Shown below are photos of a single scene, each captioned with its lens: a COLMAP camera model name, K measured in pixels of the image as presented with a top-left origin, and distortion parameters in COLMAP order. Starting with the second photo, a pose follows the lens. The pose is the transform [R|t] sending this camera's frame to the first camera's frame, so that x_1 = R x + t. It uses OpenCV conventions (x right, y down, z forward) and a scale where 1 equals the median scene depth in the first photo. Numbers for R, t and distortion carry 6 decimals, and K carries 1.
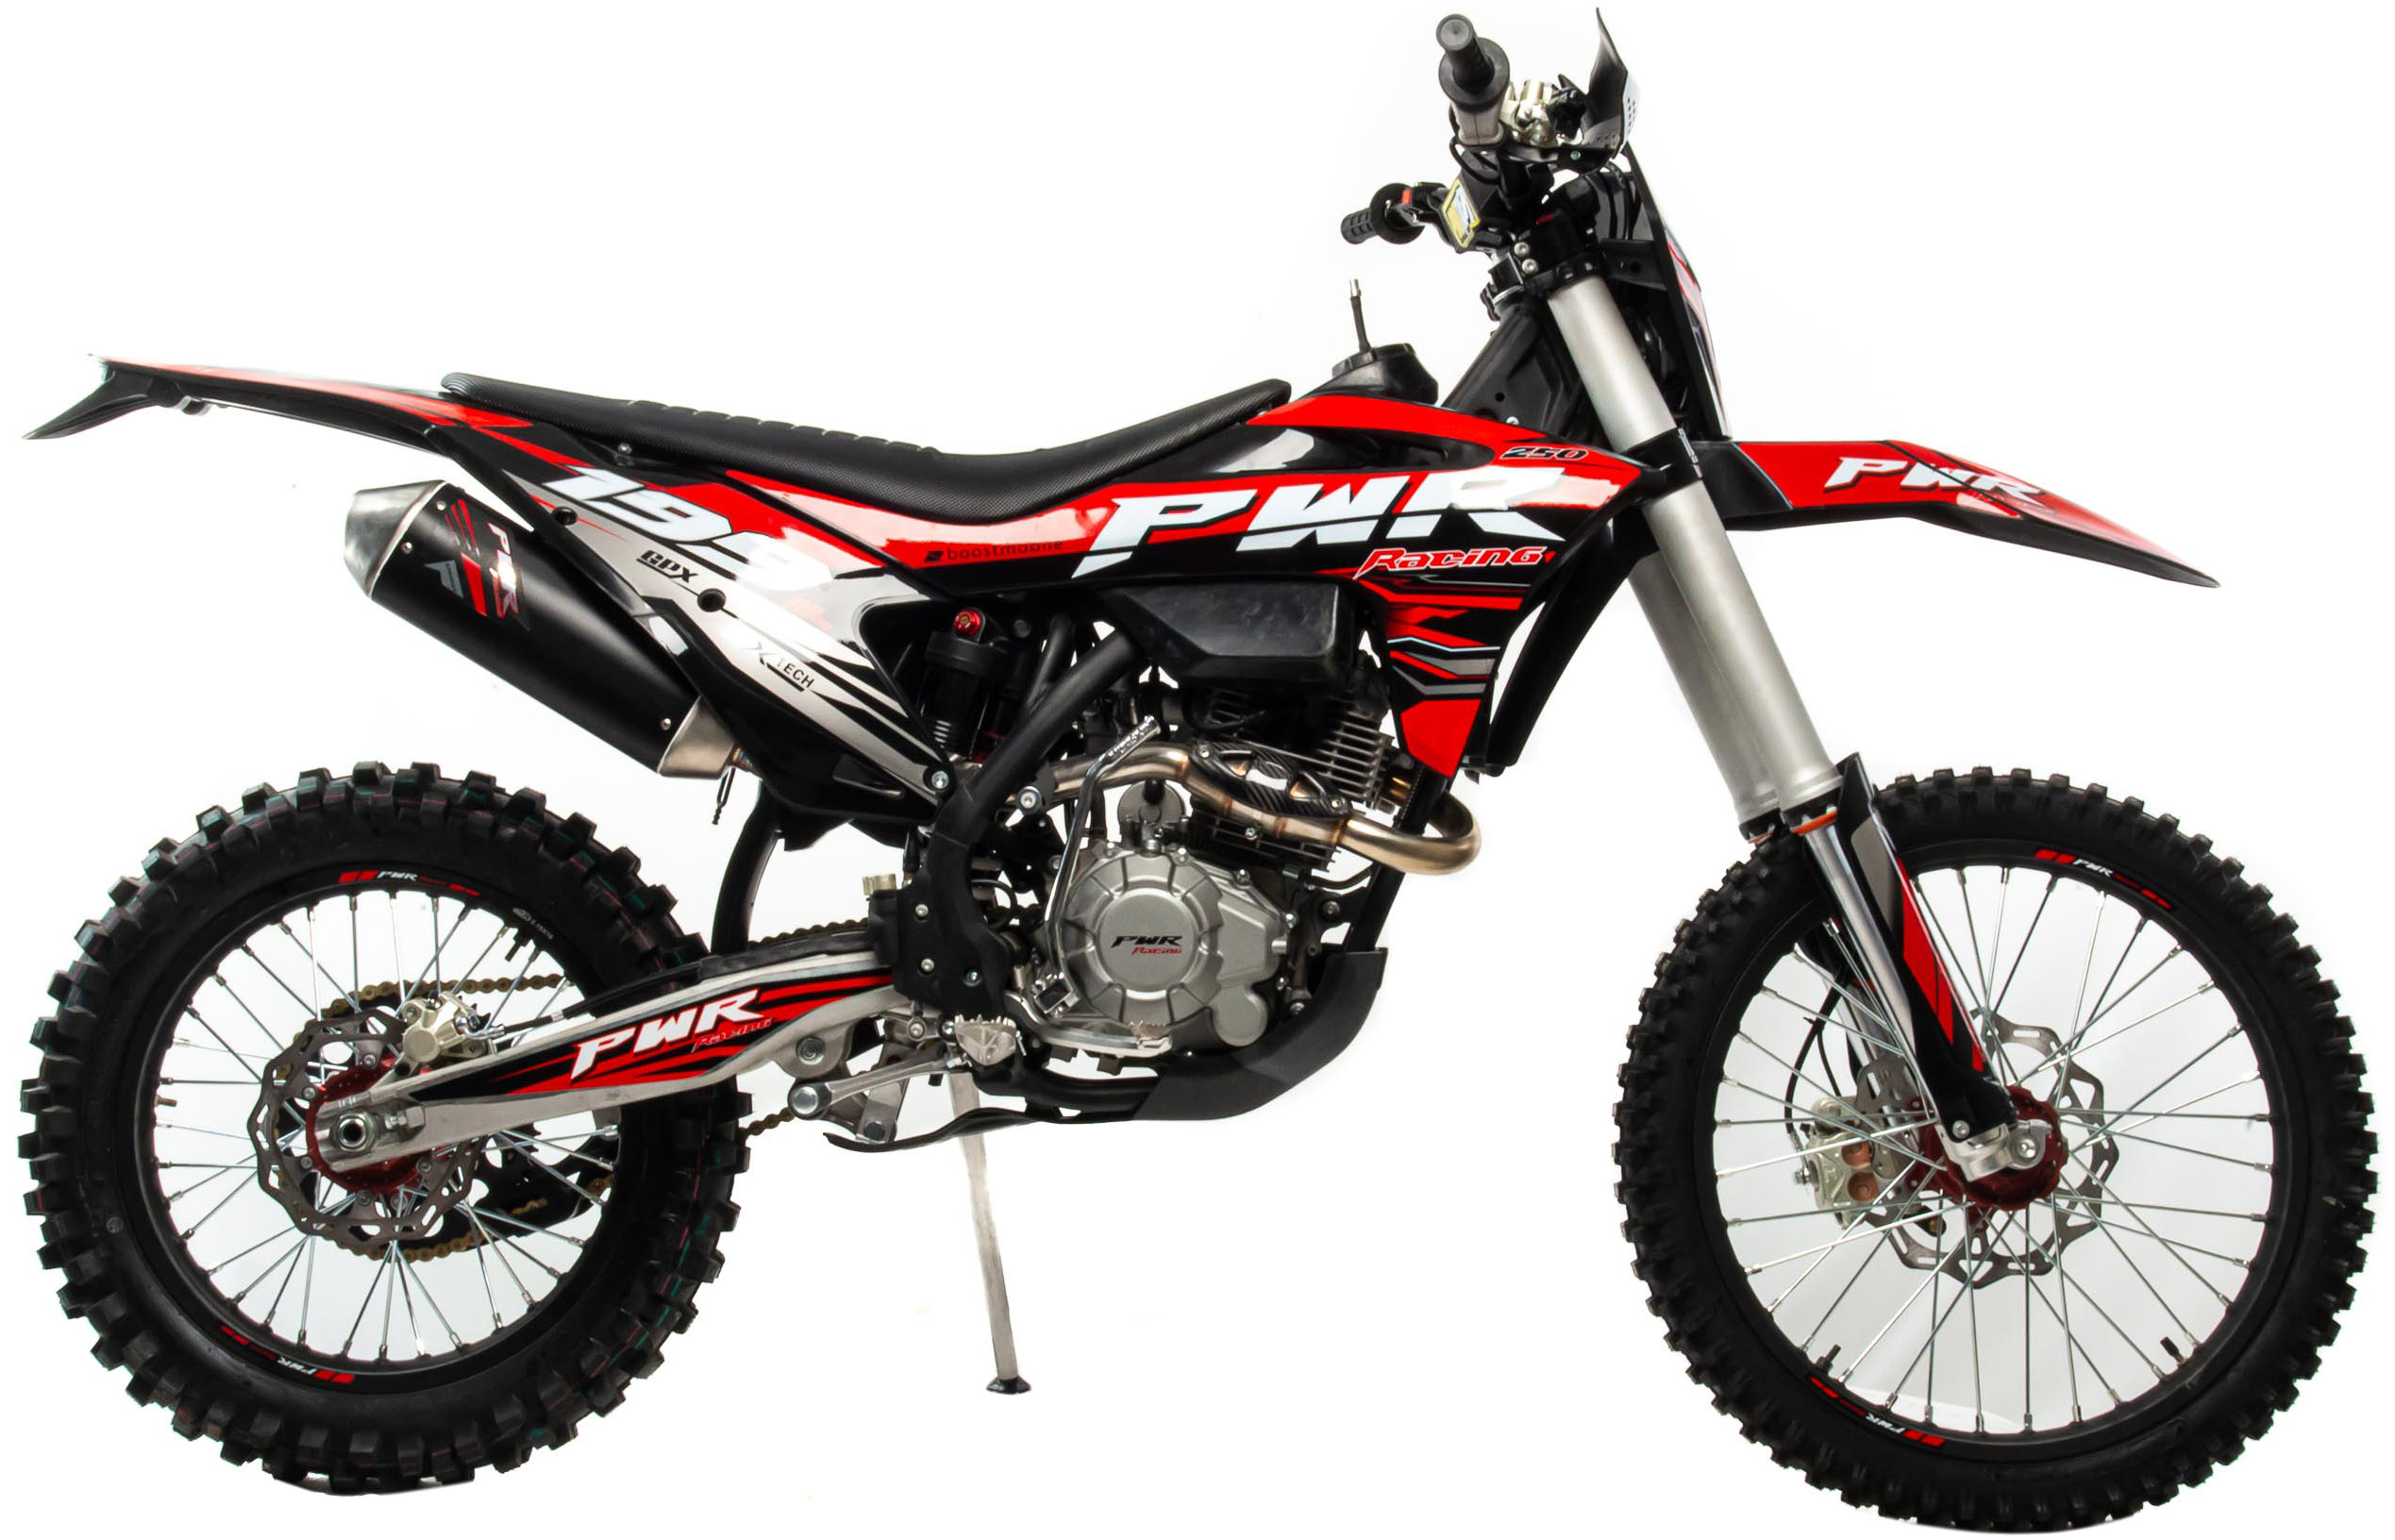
lens RADIAL K [[3028.3, 0, 1197.6], [0, 3028.3, 771.1], [0, 0, 1]] dist [0.009110, 0.000000]
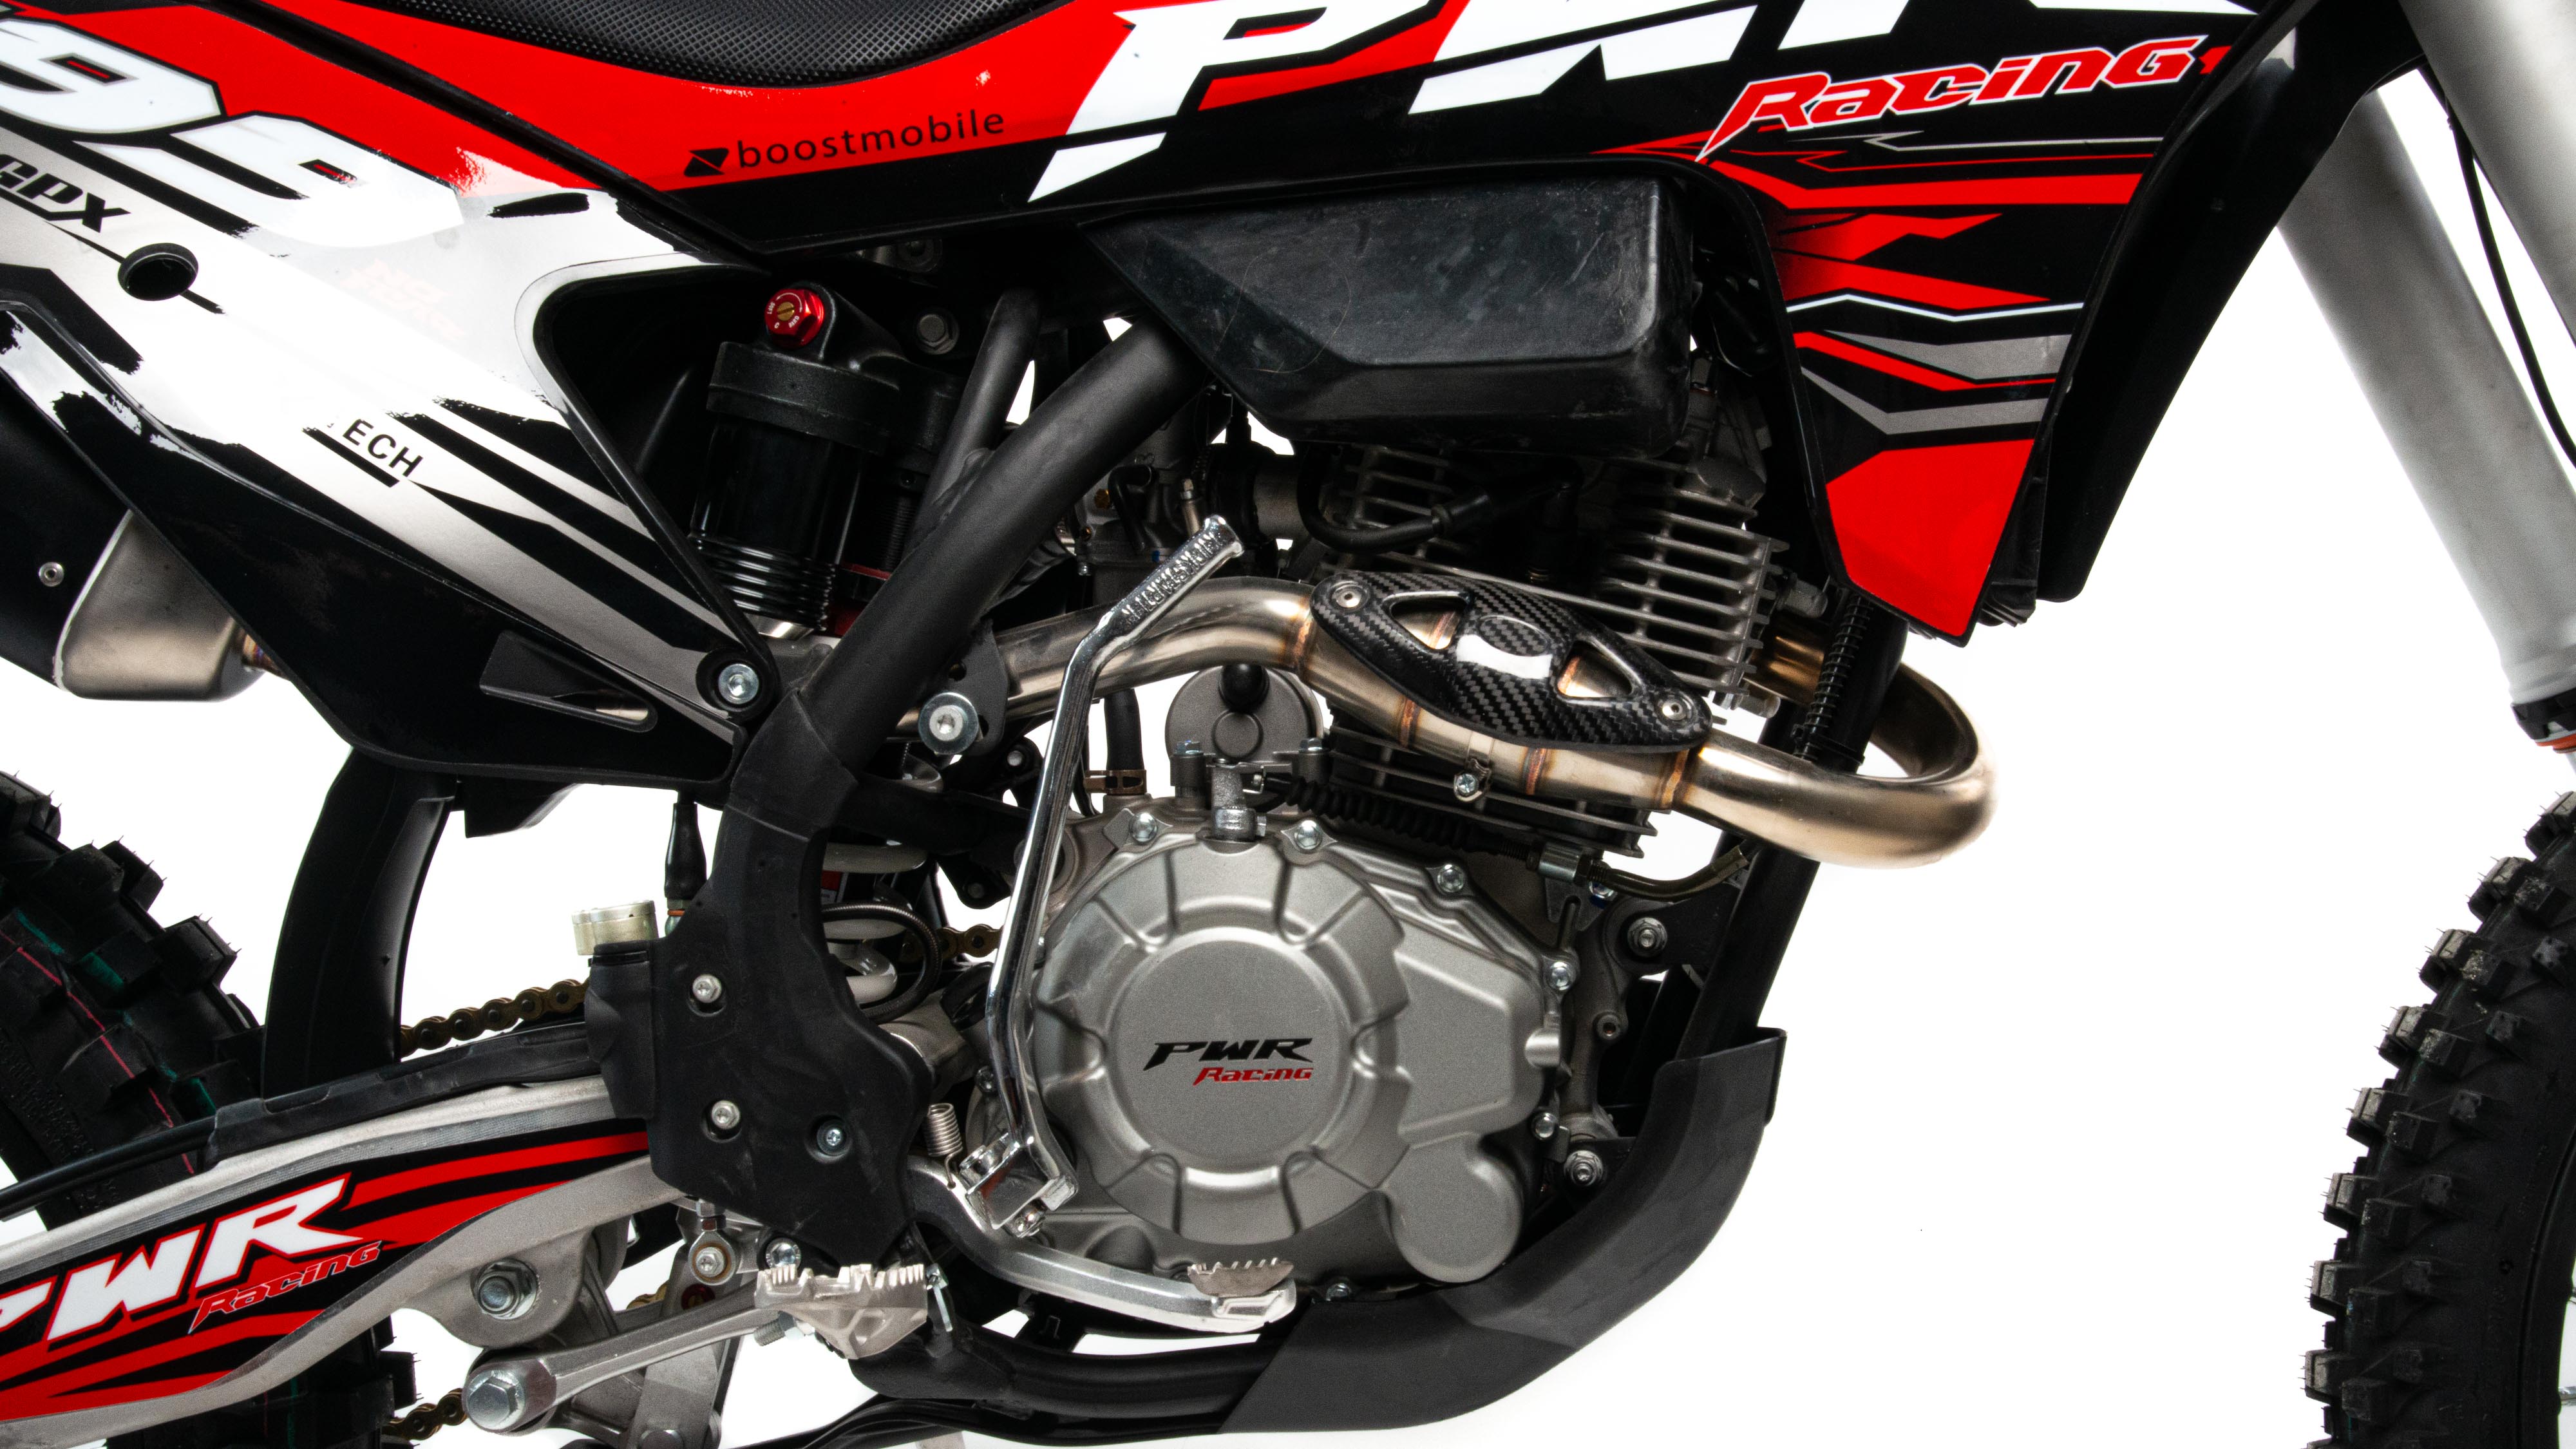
lens RADIAL K [[3539.3, 0, 1294.4], [0, 3539.3, 796.2], [0, 0, 1]] dist [0.172954, 0.000000]
pose [[0.999123, -0.035423, -0.022314, 0.004506], [0.036511, 0.998062, 0.050386, -0.003577], [0.020486, -0.051156, 0.998481, 0.493851]]
